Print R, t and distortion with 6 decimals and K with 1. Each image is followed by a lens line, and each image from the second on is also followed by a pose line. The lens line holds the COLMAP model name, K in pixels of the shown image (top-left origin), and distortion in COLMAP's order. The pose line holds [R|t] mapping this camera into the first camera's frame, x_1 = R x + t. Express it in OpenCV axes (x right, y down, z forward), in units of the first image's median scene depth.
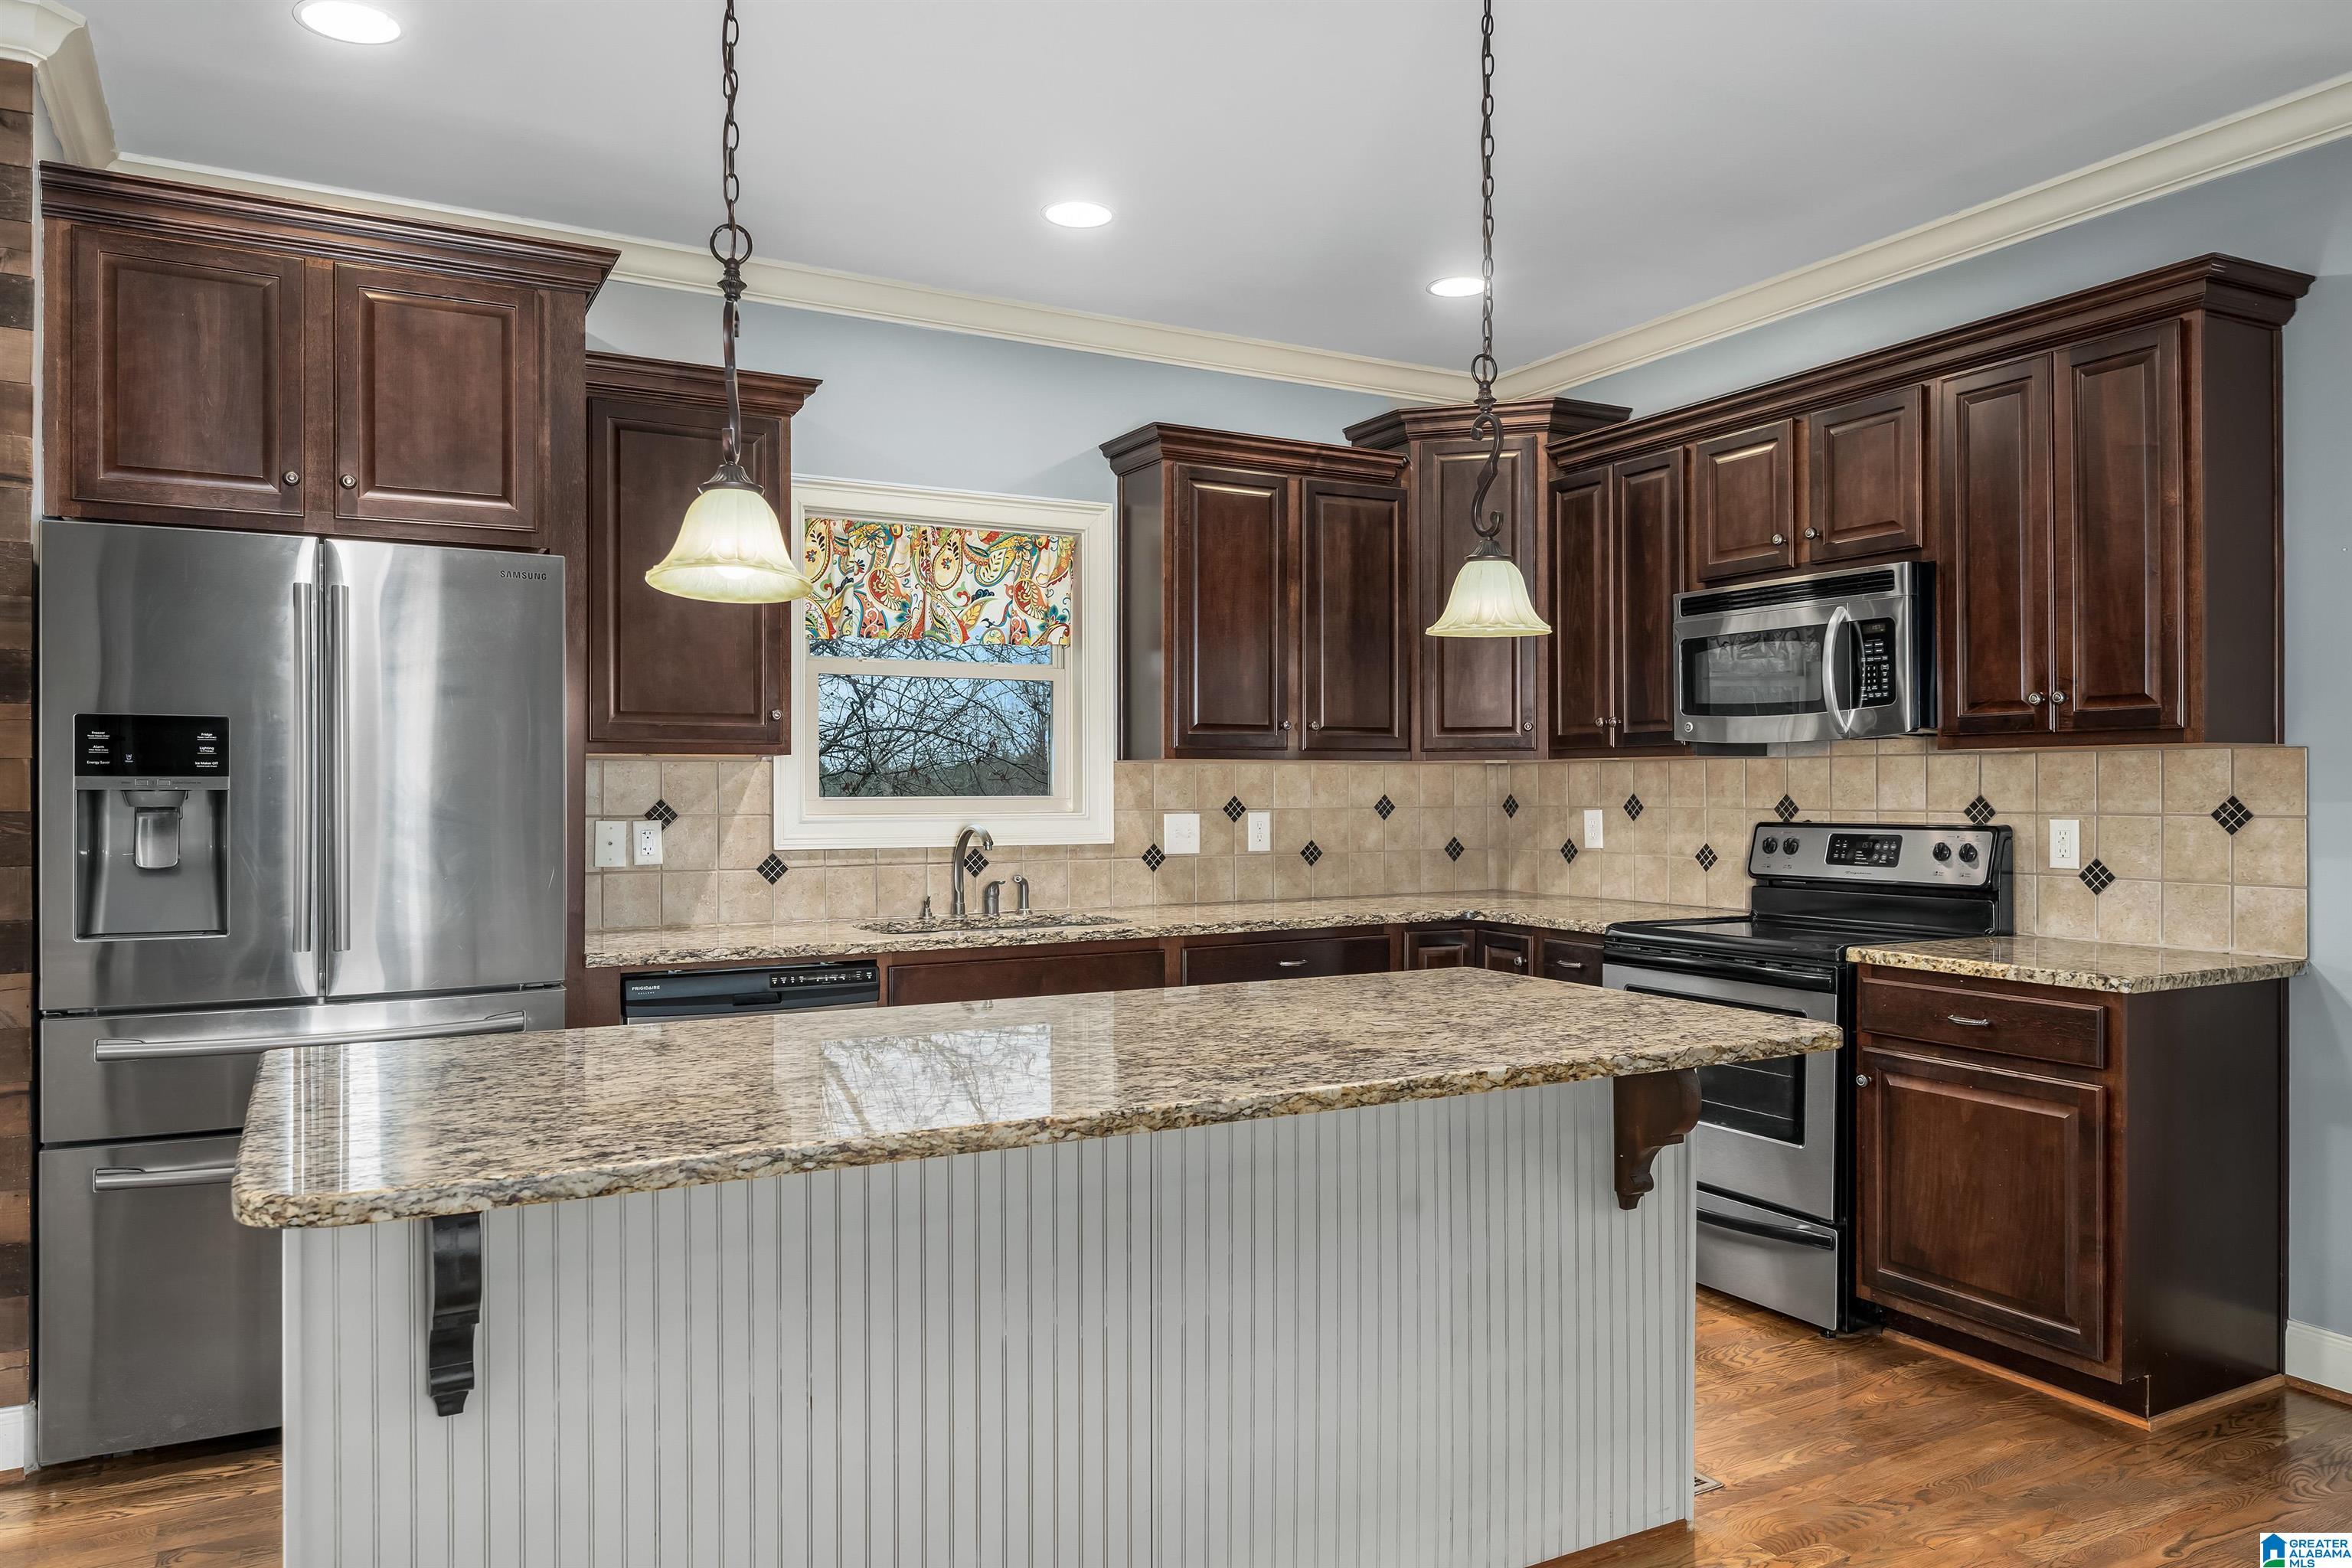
lens RADIAL K [[1580.5, 0, 1187.7], [0, 1580.5, 787.9], [0, 0, 1]] dist [0.003642, -0.004085]
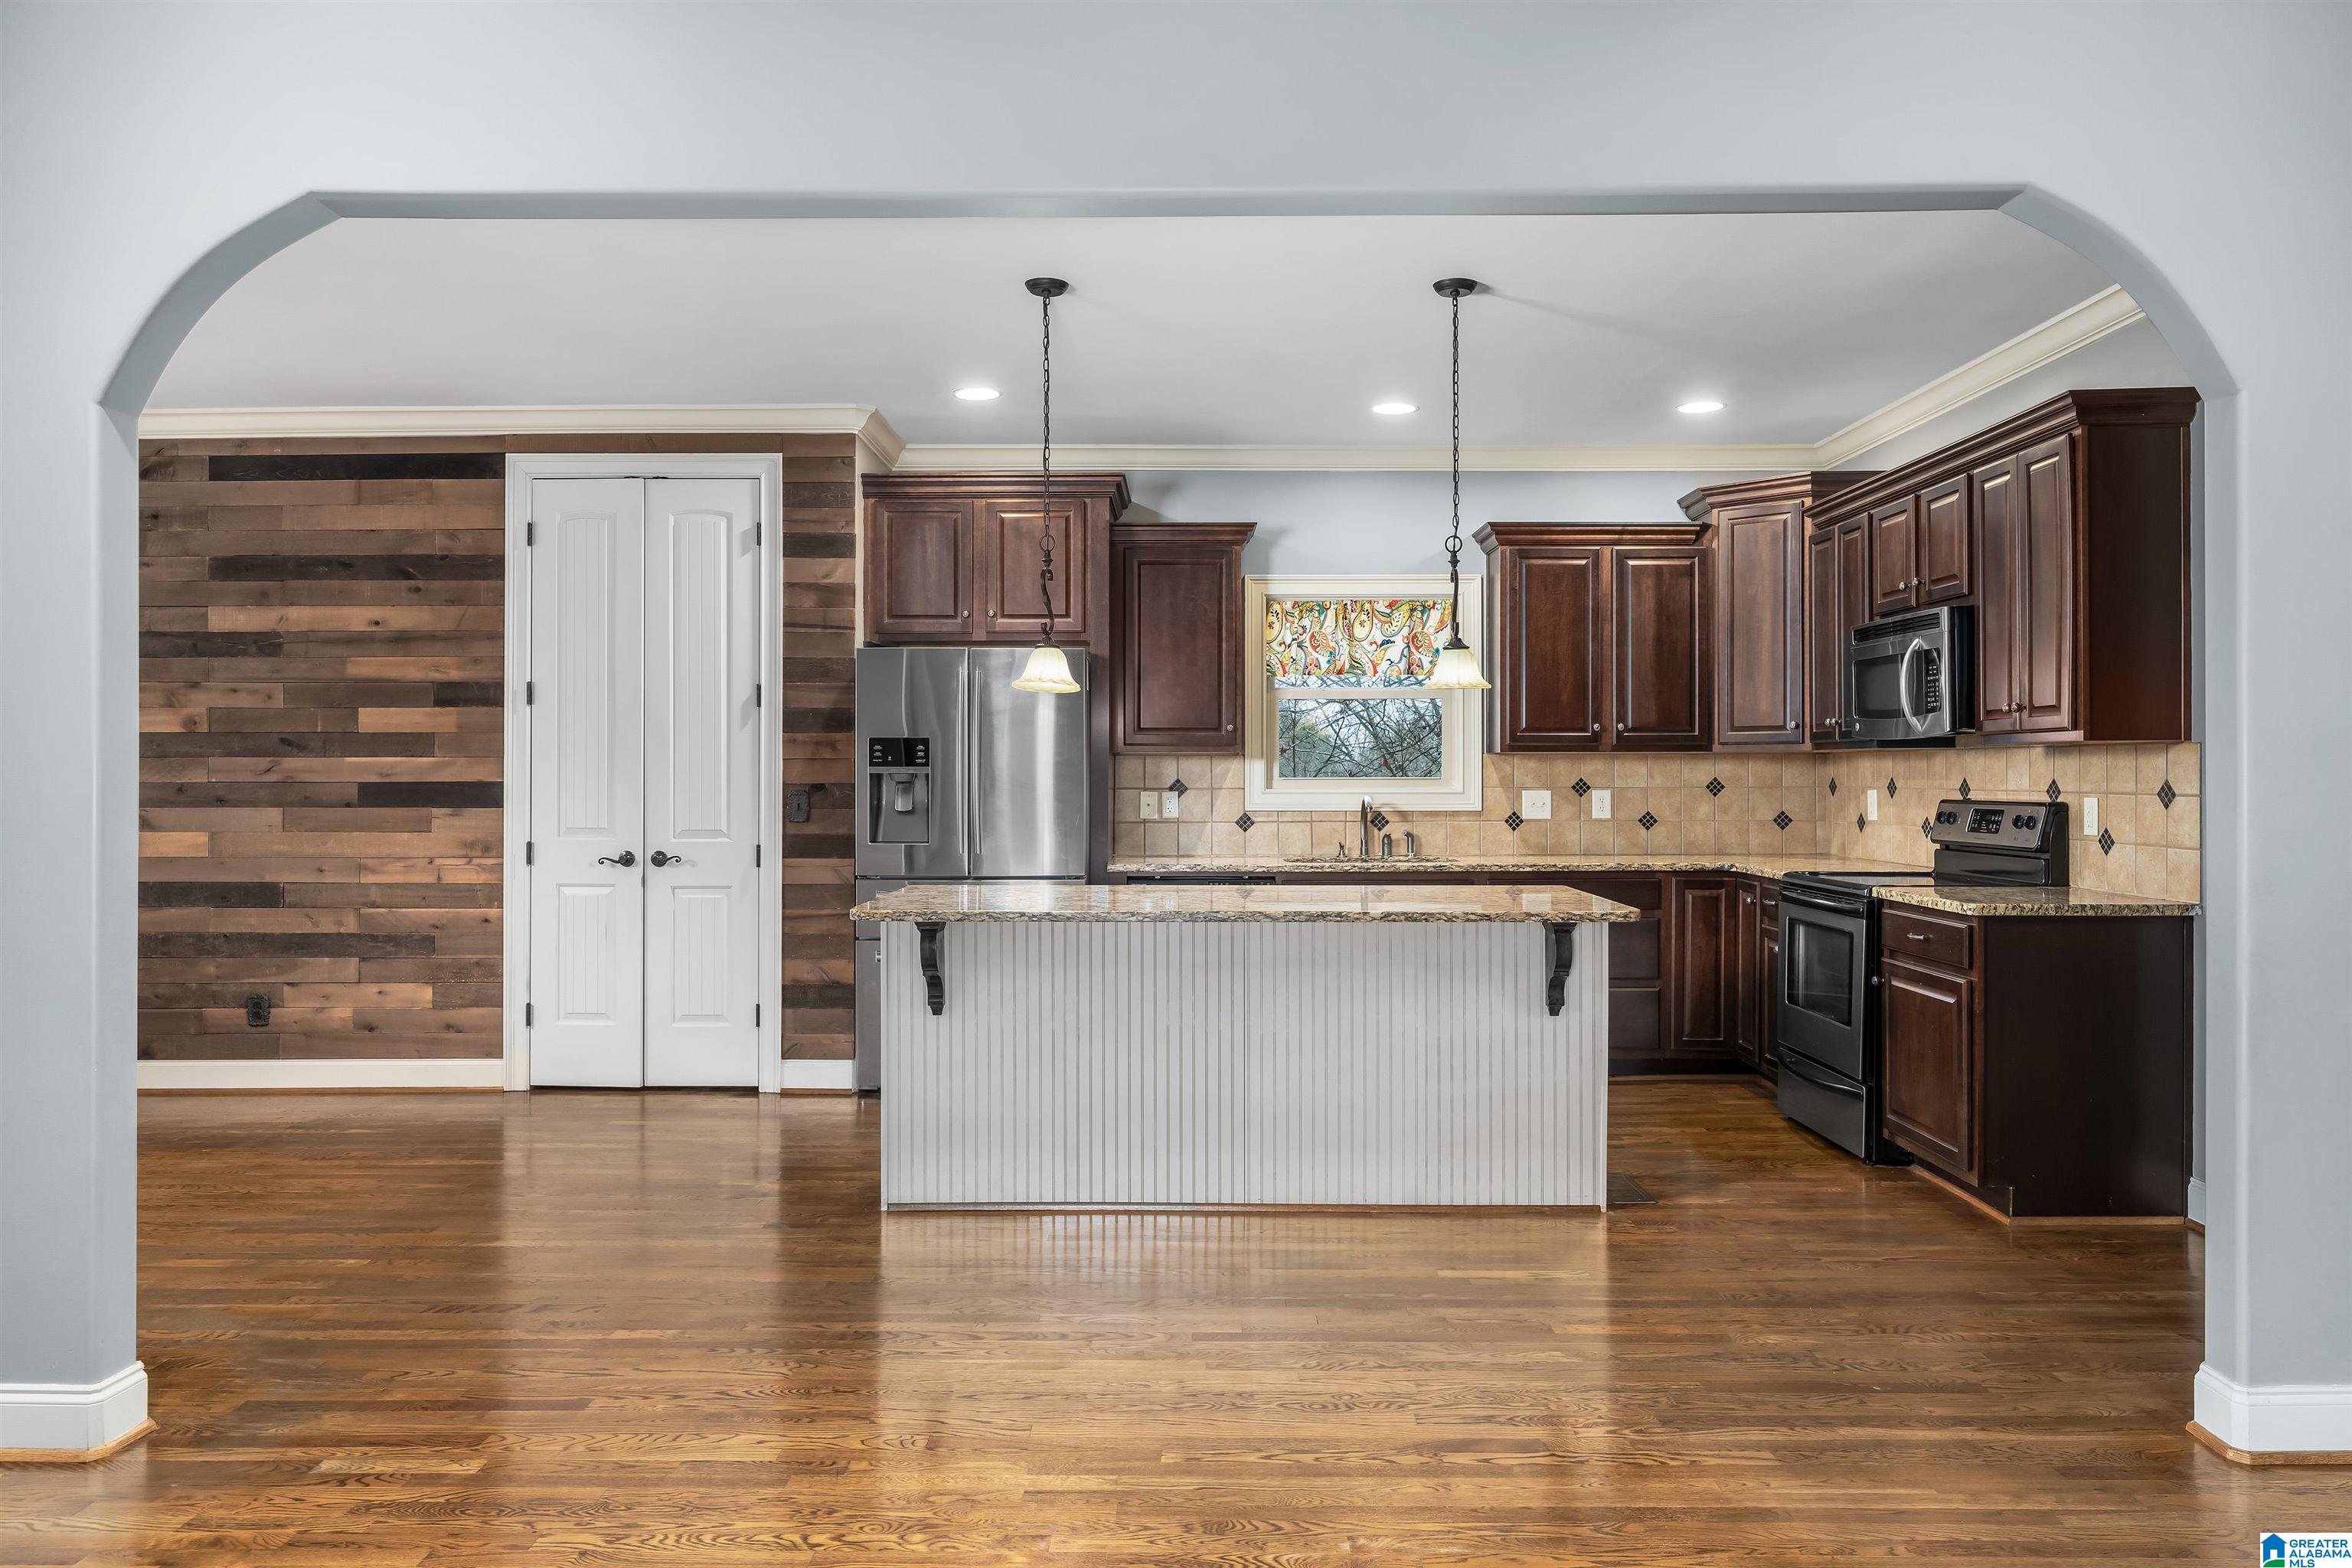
lens RADIAL K [[1580.5, 0, 1175.0], [0, 1580.5, 777.4], [0, 0, 1]] dist [0.003642, -0.004085]
pose [[0.869597, 0.002820, -0.493754, 0.455450], [-0.000244, 0.999986, 0.005280, -0.002921], [0.493762, -0.004471, 0.869585, -0.419751]]
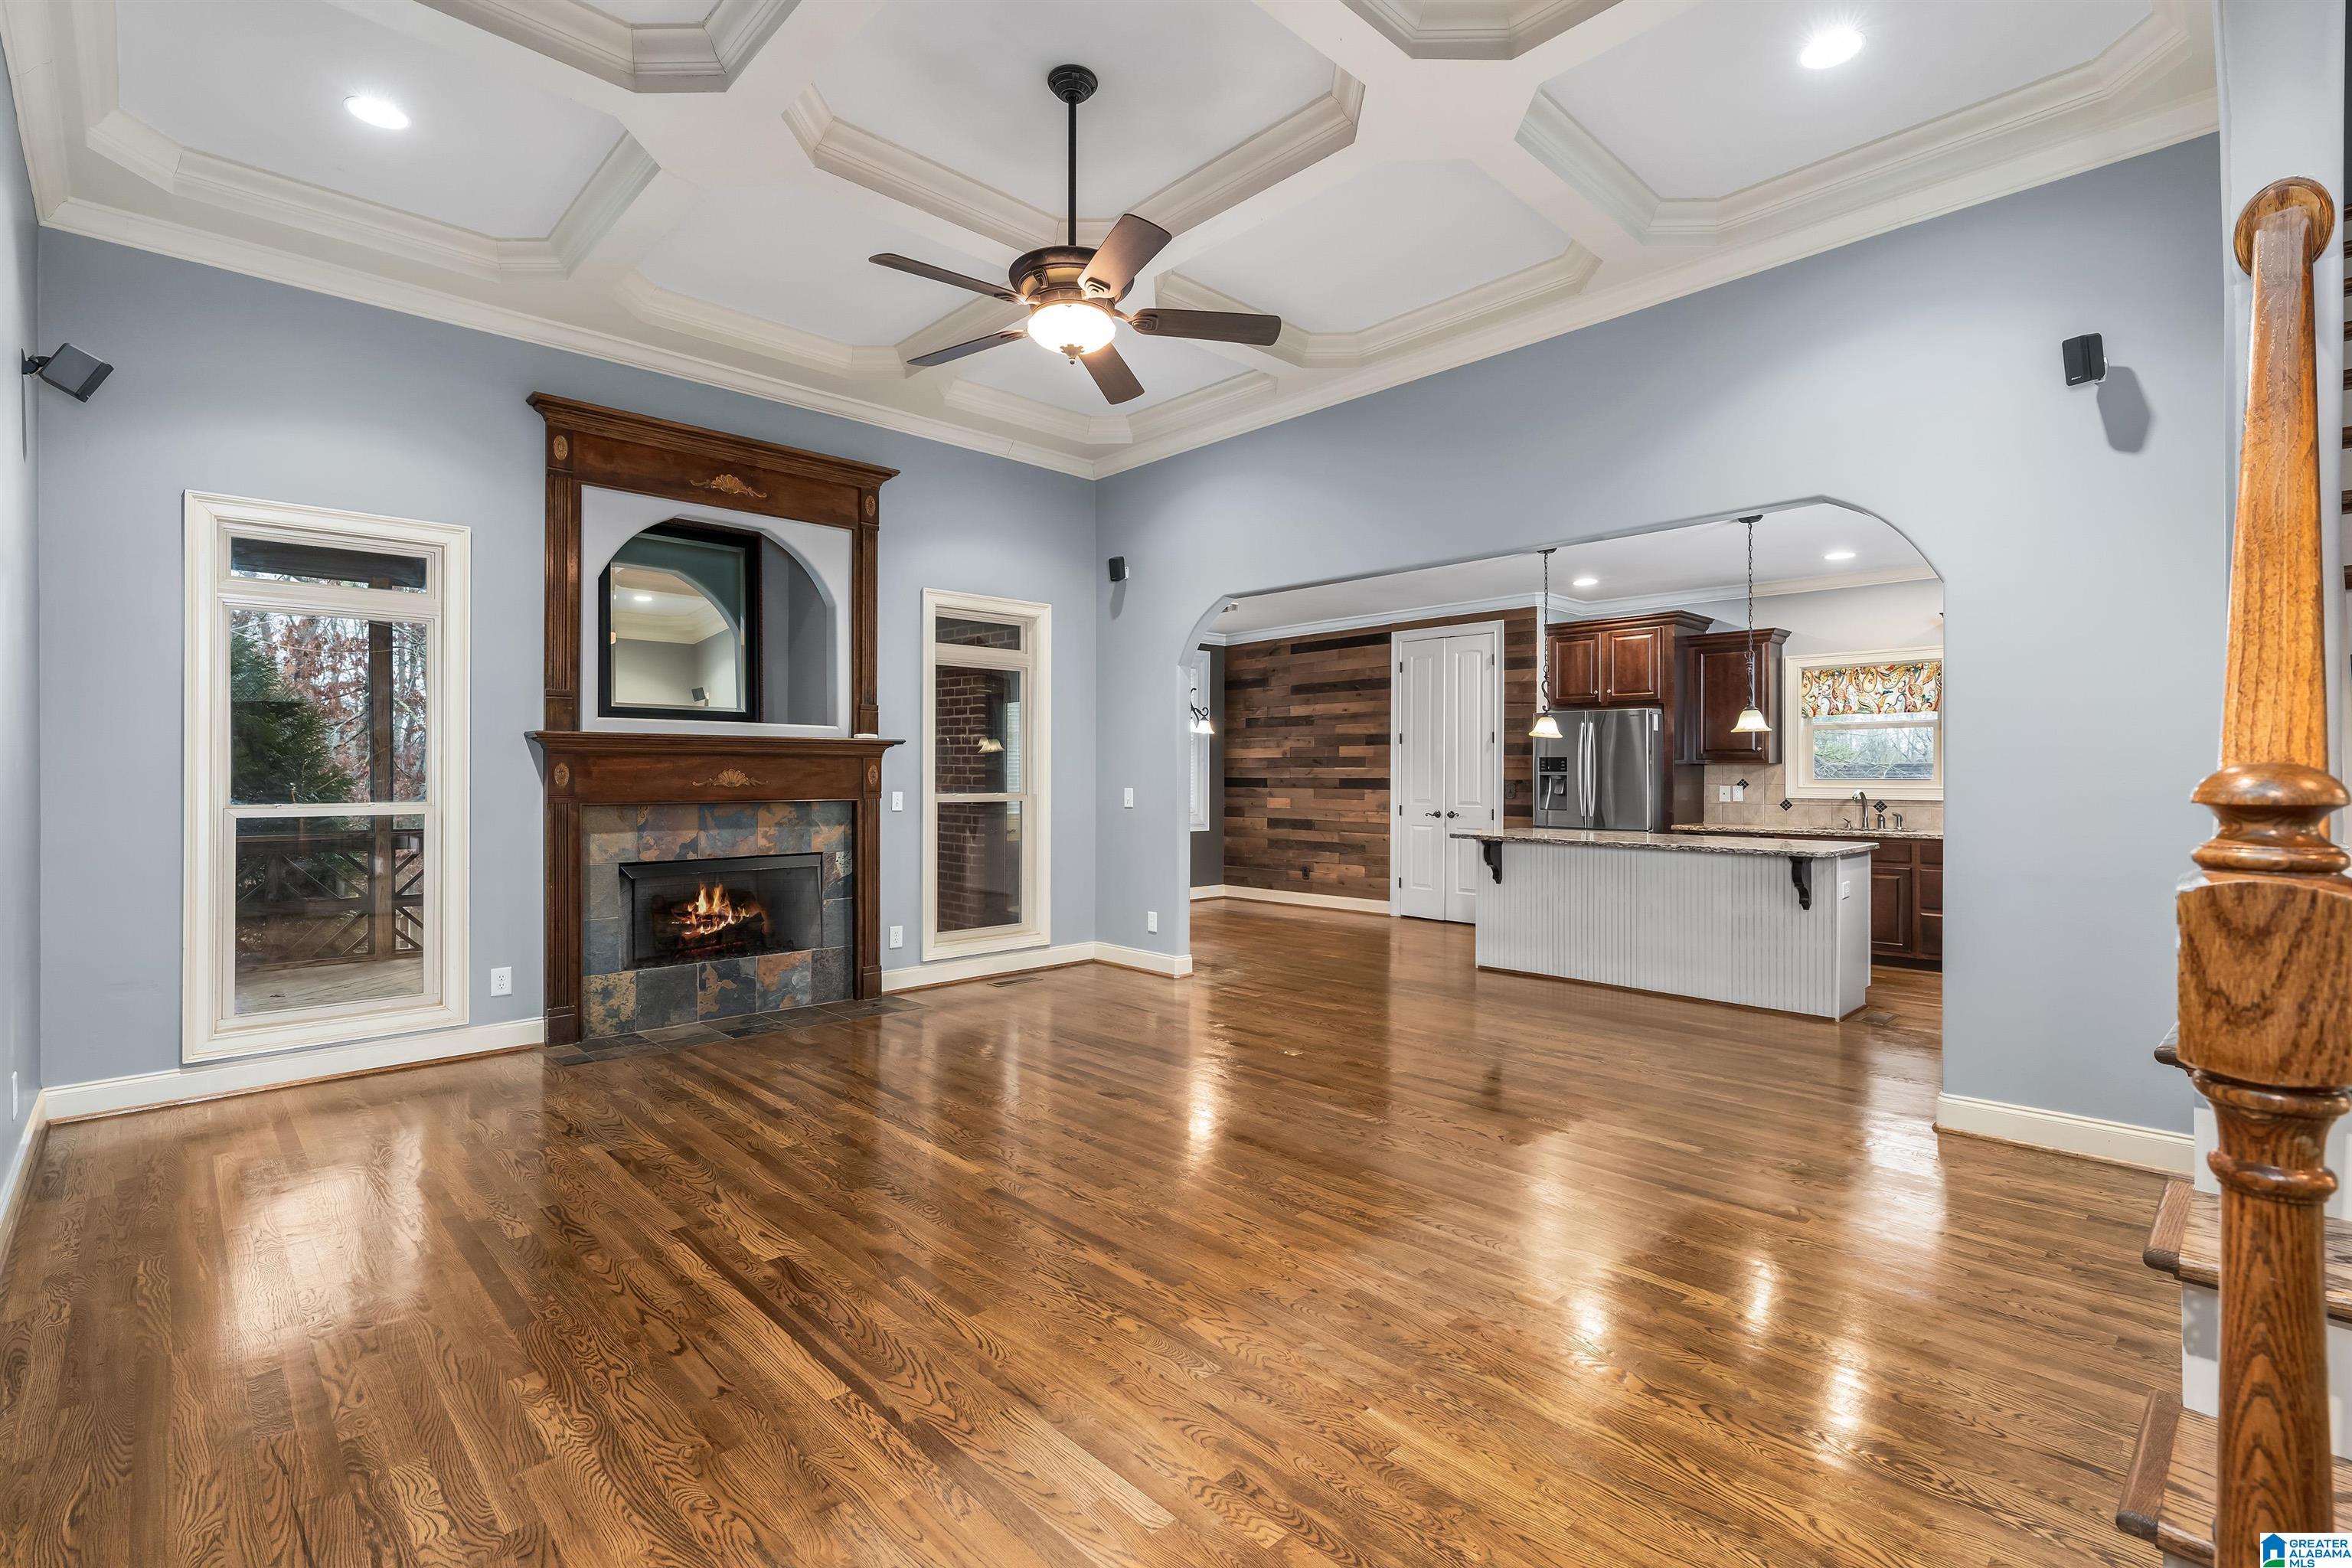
lens RADIAL K [[1074.1, 0, 1171.0], [0, 1074.1, 774.1], [0, 0, 1]] dist [0.000715, -0.000173]
pose [[0.248329, 0.004217, -0.968666, 1.208250], [0.001518, 0.999988, 0.004743, -0.010470], [0.968674, -0.002648, 0.248320, -0.450466]]
